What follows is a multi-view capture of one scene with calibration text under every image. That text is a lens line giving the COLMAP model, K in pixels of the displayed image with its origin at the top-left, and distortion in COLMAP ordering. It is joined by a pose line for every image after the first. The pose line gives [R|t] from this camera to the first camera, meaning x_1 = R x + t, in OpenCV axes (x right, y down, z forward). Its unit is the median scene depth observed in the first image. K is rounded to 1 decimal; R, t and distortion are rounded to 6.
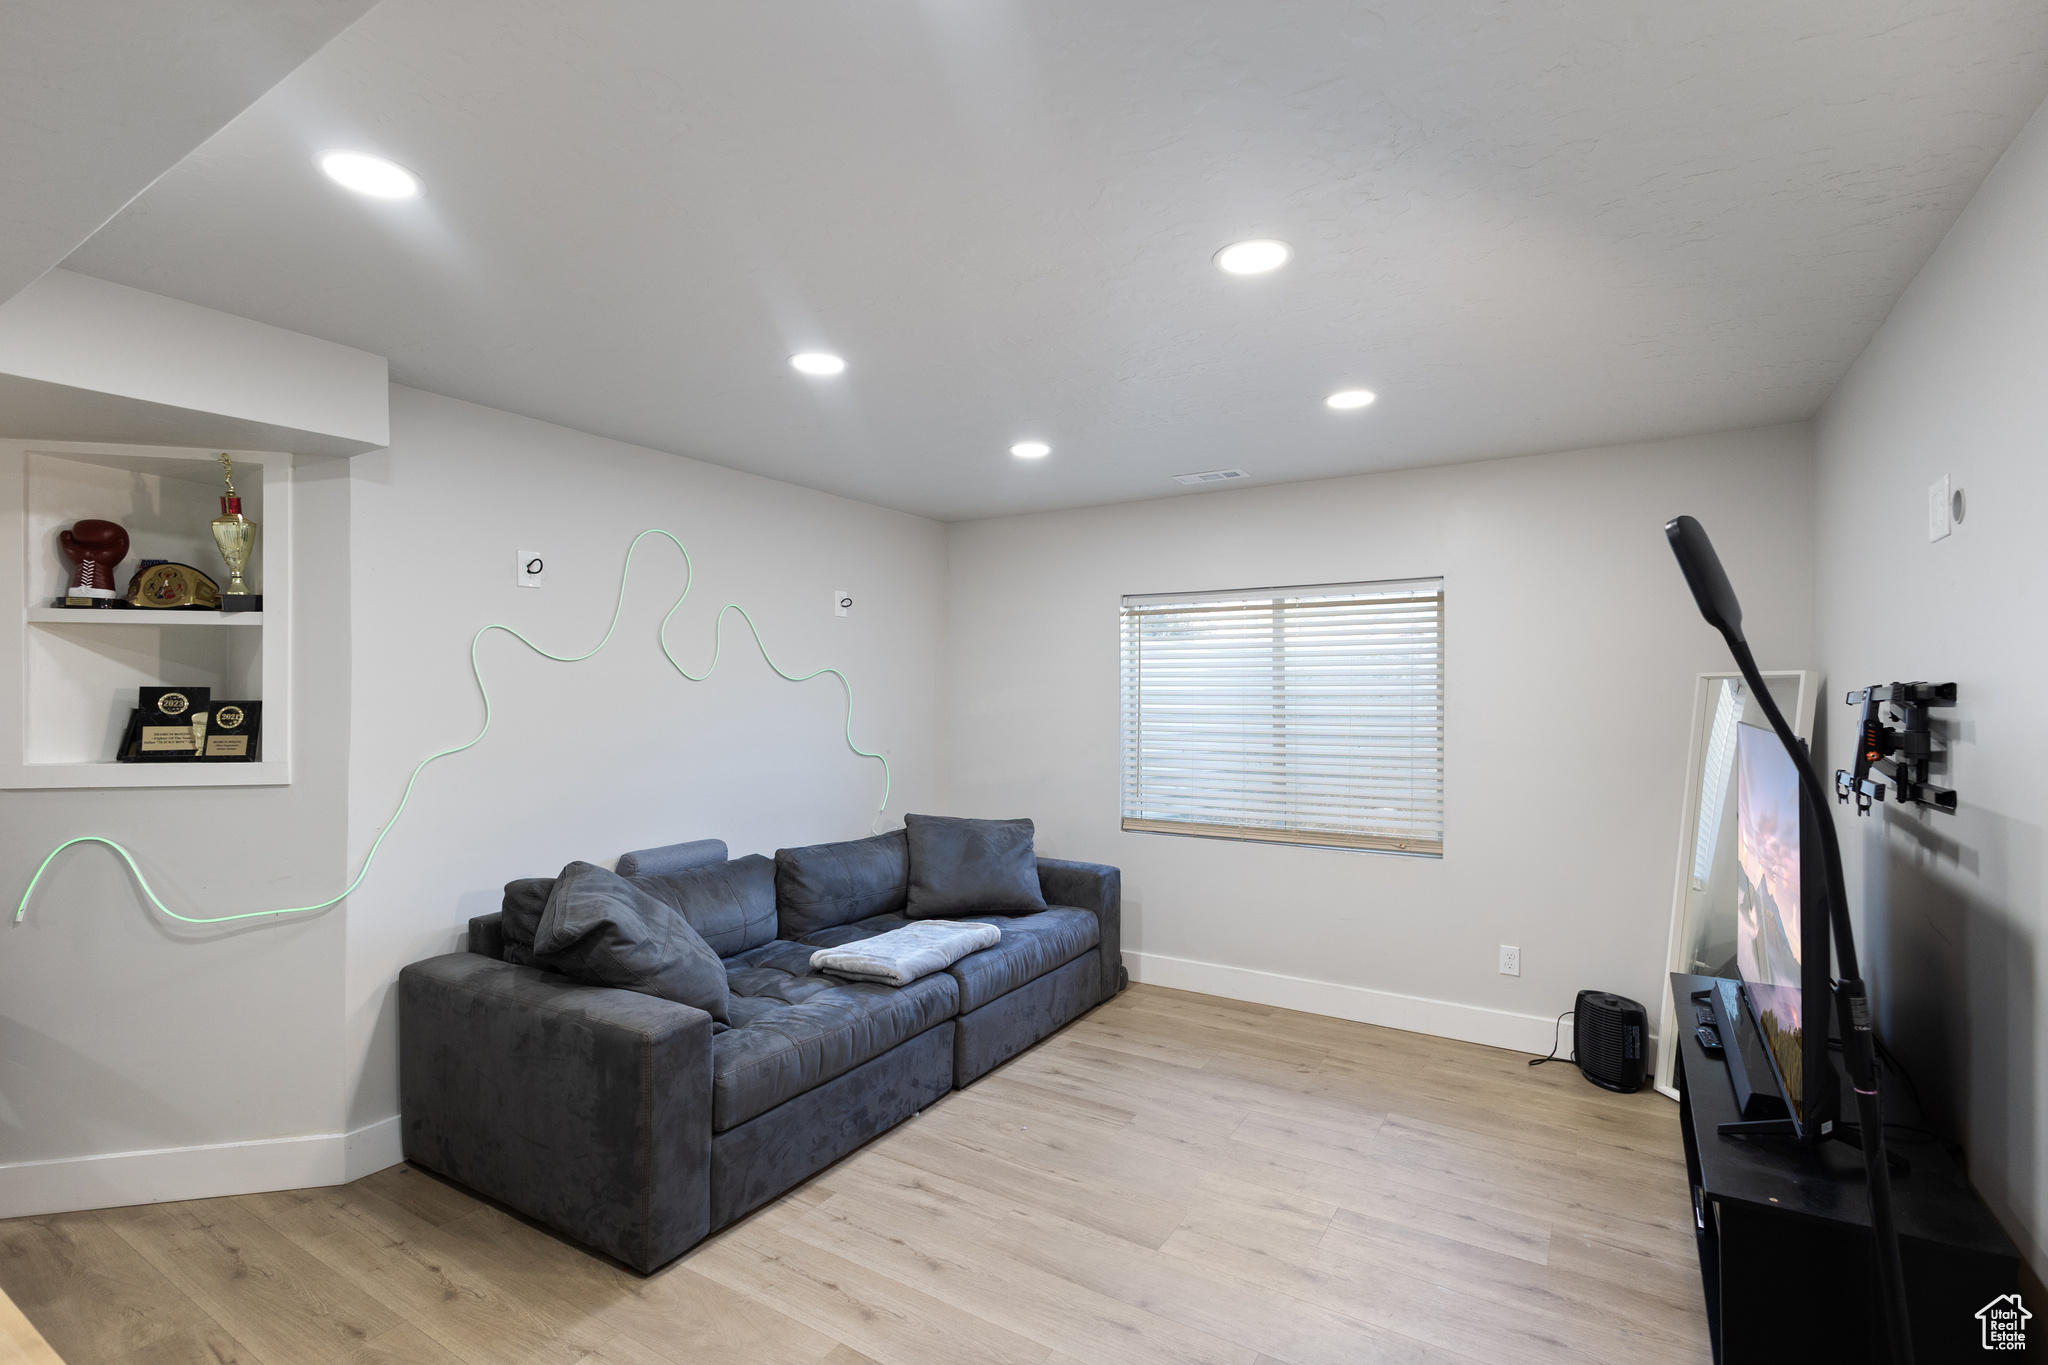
lens RADIAL K [[944.0, 0, 1029.9], [0, 944.0, 690.4], [0, 0, 1]] dist [0.012253, -0.005881]
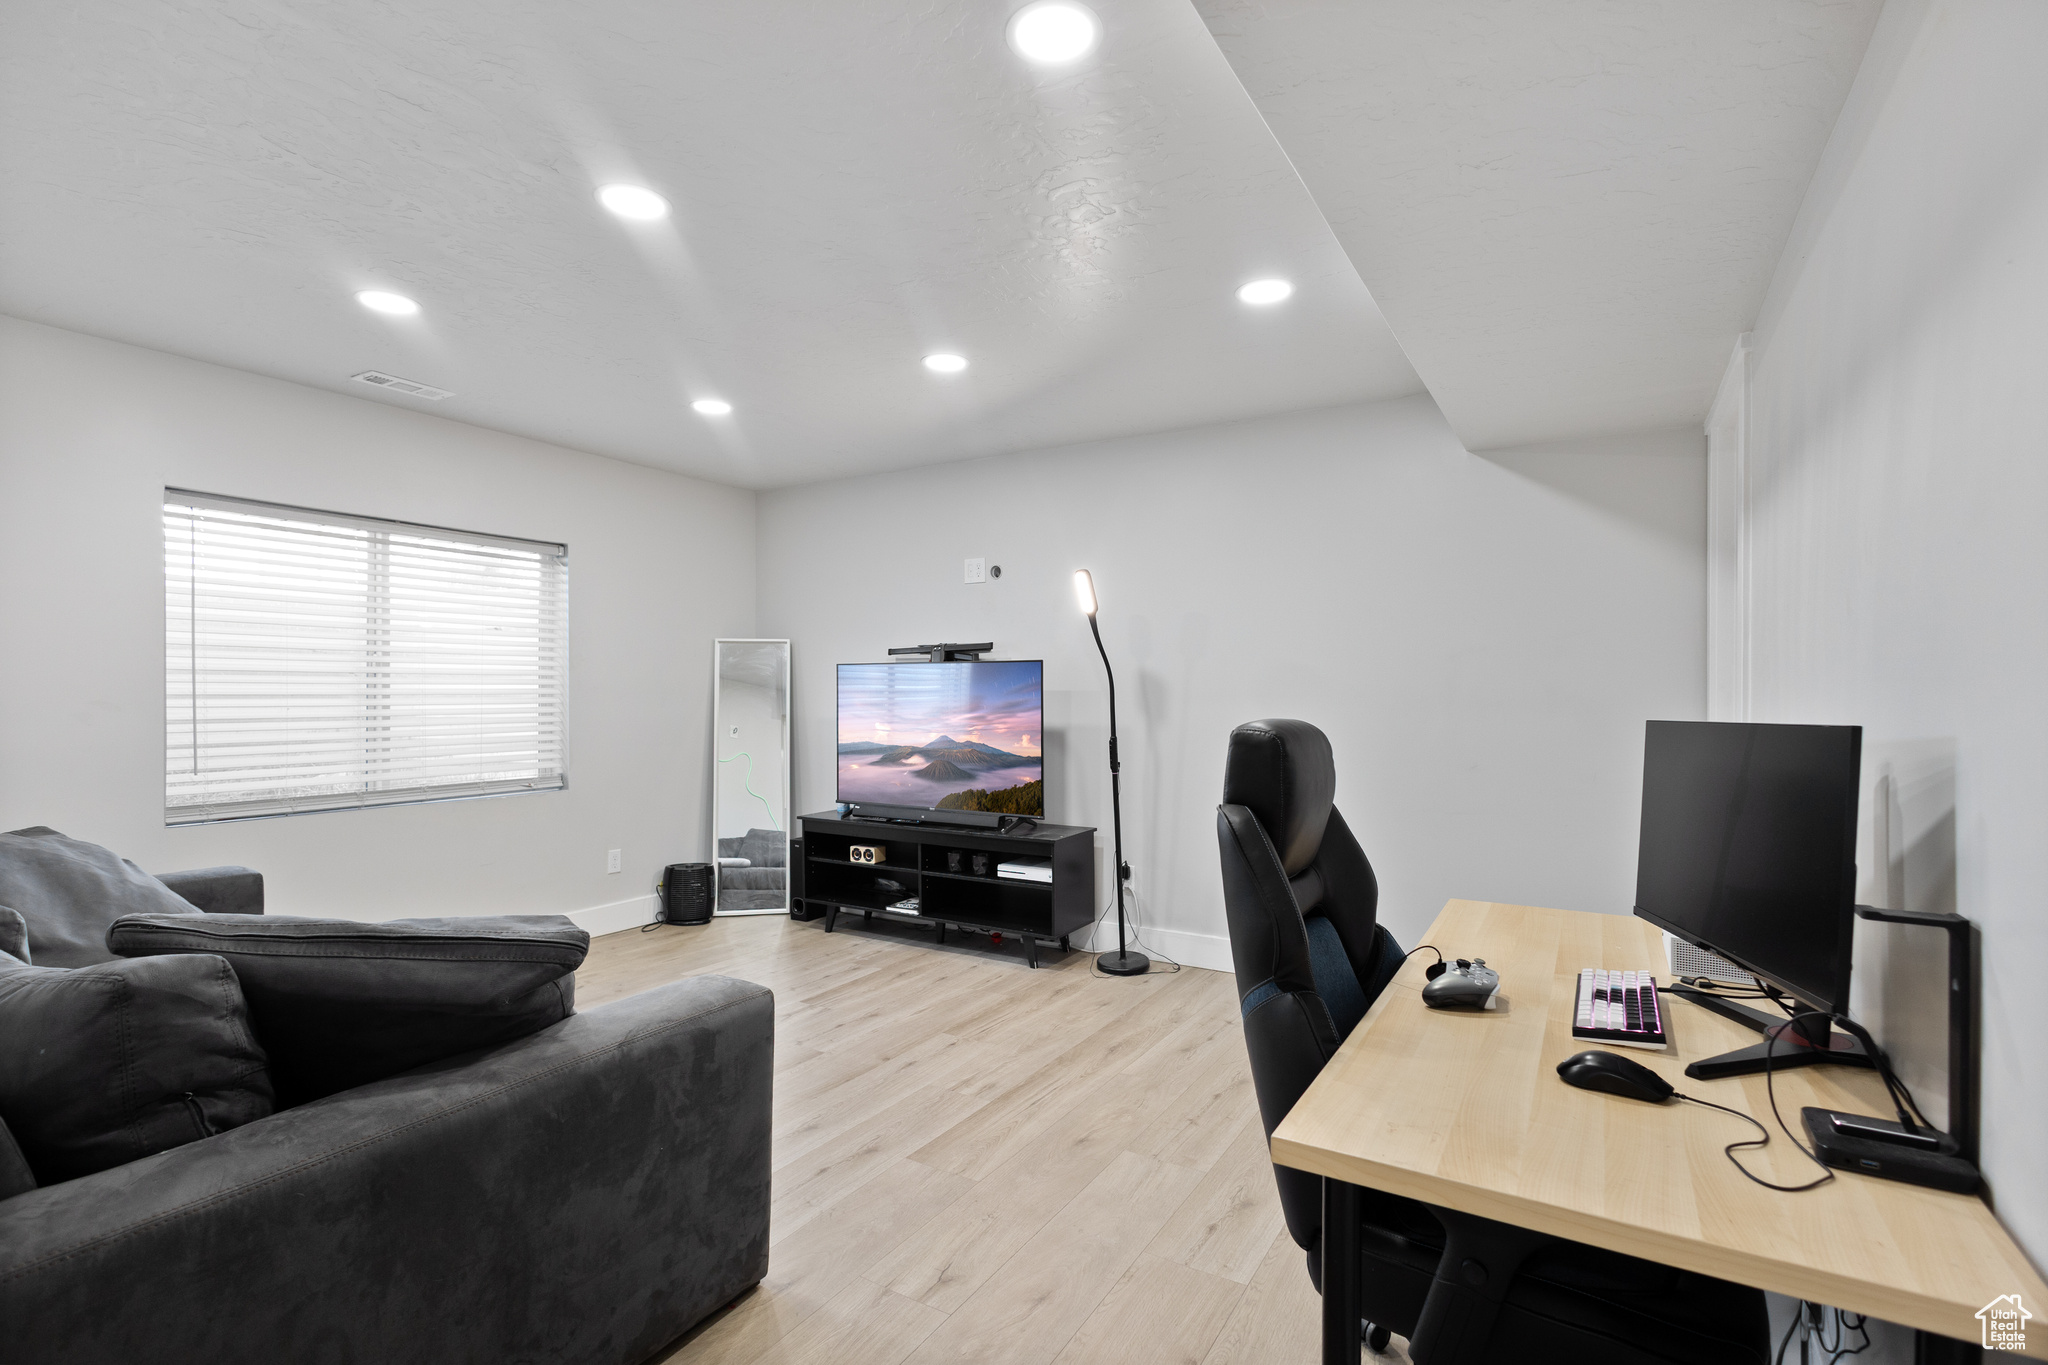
lens RADIAL K [[944.0, 0, 1036.6], [0, 944.0, 696.7], [0, 0, 1]] dist [0.012253, -0.005881]
pose [[-0.026673, -0.004772, 0.999633, -0.786452], [-0.007416, 0.999962, 0.004575, 0.059222], [-0.999617, -0.007291, -0.026707, 0.495153]]
